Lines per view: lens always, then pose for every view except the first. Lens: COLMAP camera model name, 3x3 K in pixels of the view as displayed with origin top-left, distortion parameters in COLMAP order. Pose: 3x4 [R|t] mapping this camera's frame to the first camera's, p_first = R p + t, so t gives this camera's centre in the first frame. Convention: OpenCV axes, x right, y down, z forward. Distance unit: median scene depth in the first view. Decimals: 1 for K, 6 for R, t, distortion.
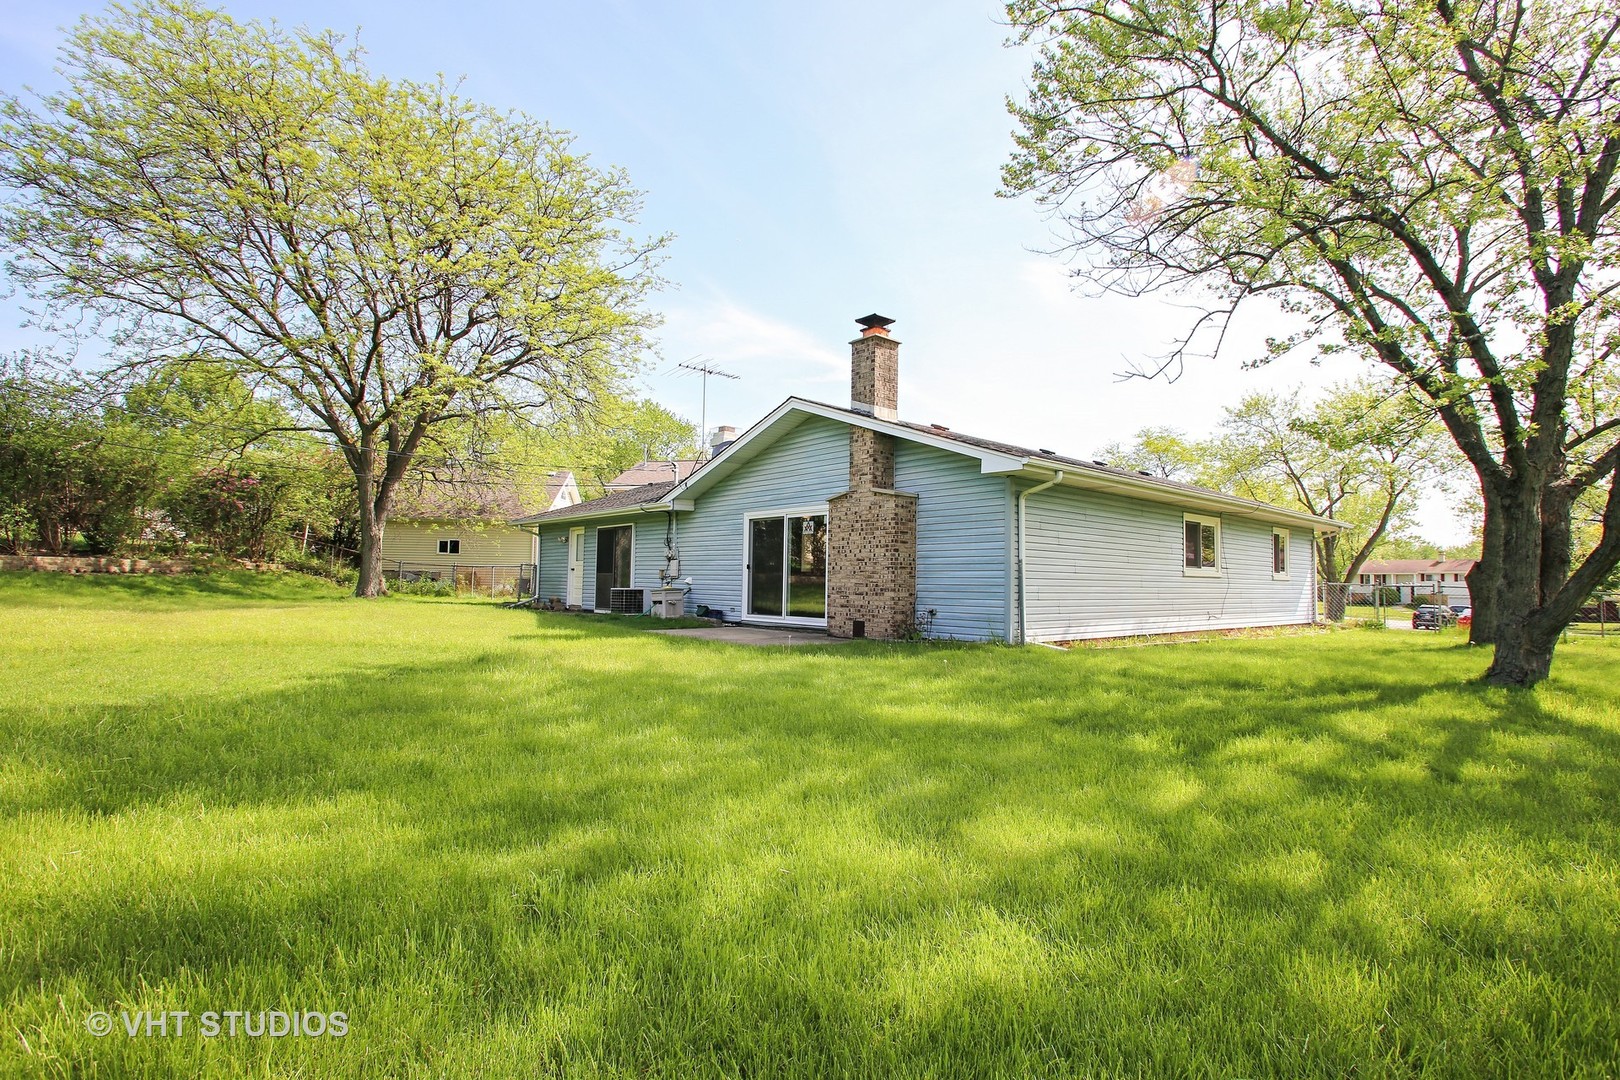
lens RADIAL K [[786.8, 0, 814.6], [0, 786.8, 514.8], [0, 0, 1]] dist [-0.002862, -0.000030]
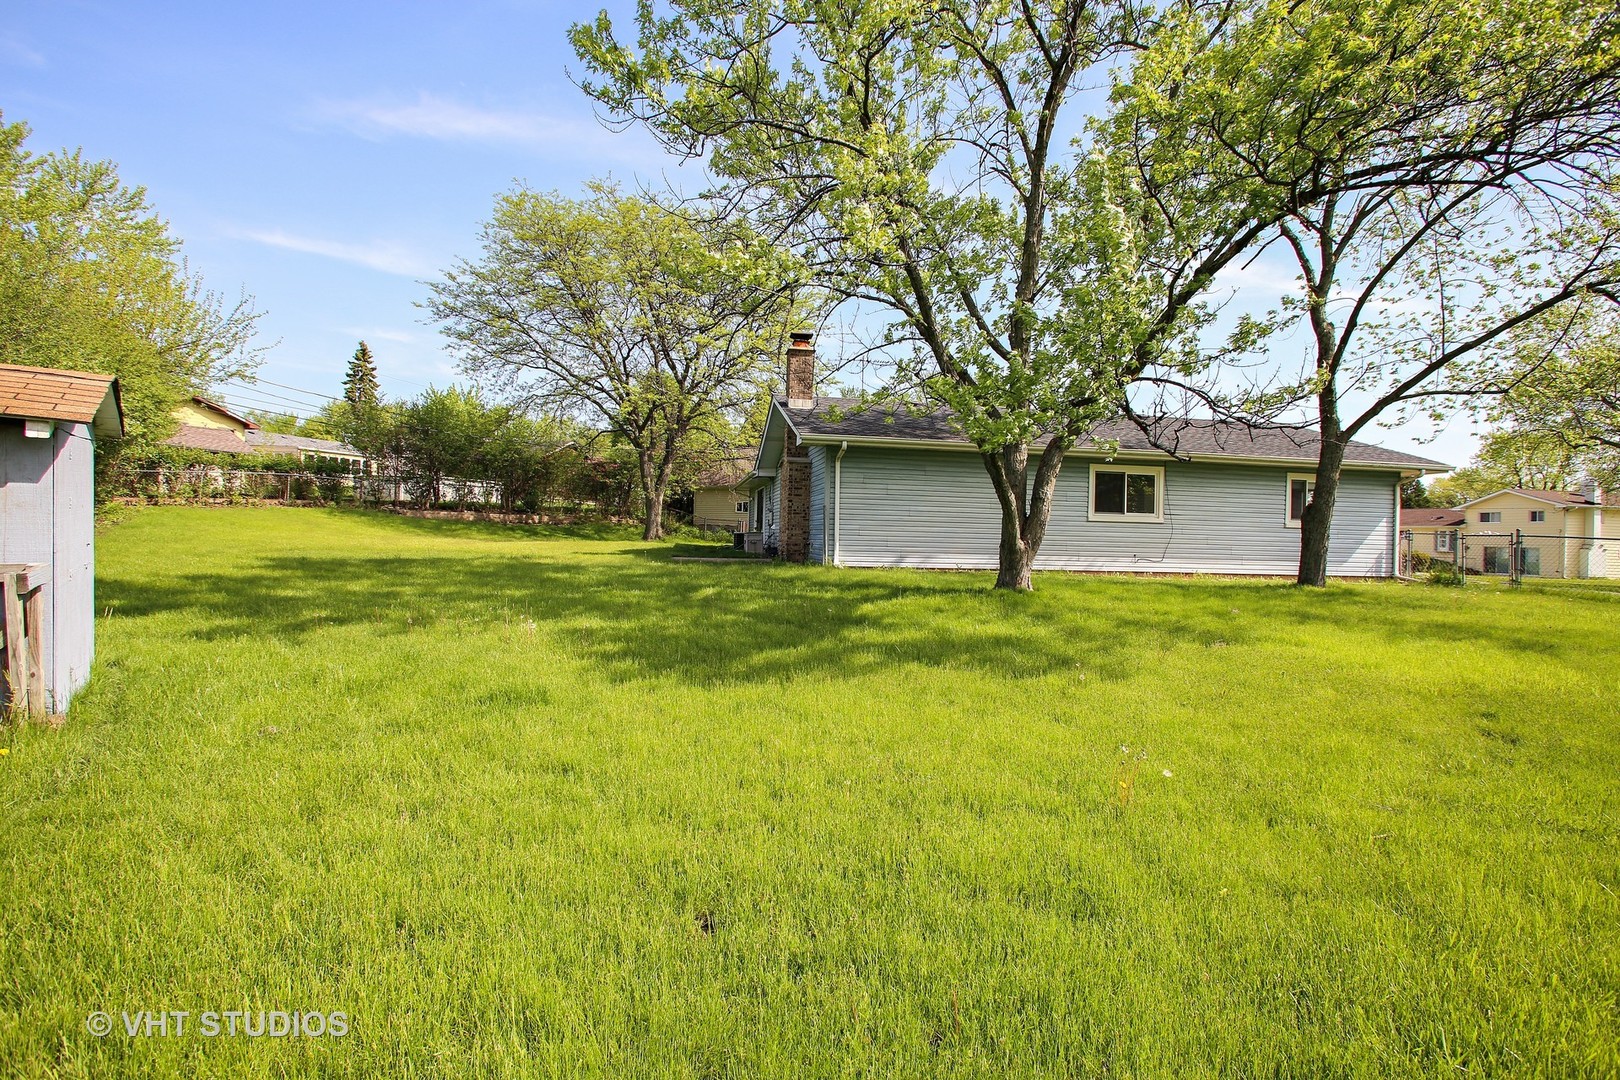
lens RADIAL K [[786.8, 0, 814.6], [0, 786.8, 514.8], [0, 0, 1]] dist [-0.002862, -0.000030]
pose [[0.841591, -0.007194, -0.540068, 0.603131], [0.032370, 0.998786, 0.037137, 0.012582], [0.539145, -0.048737, 0.840802, -0.112201]]
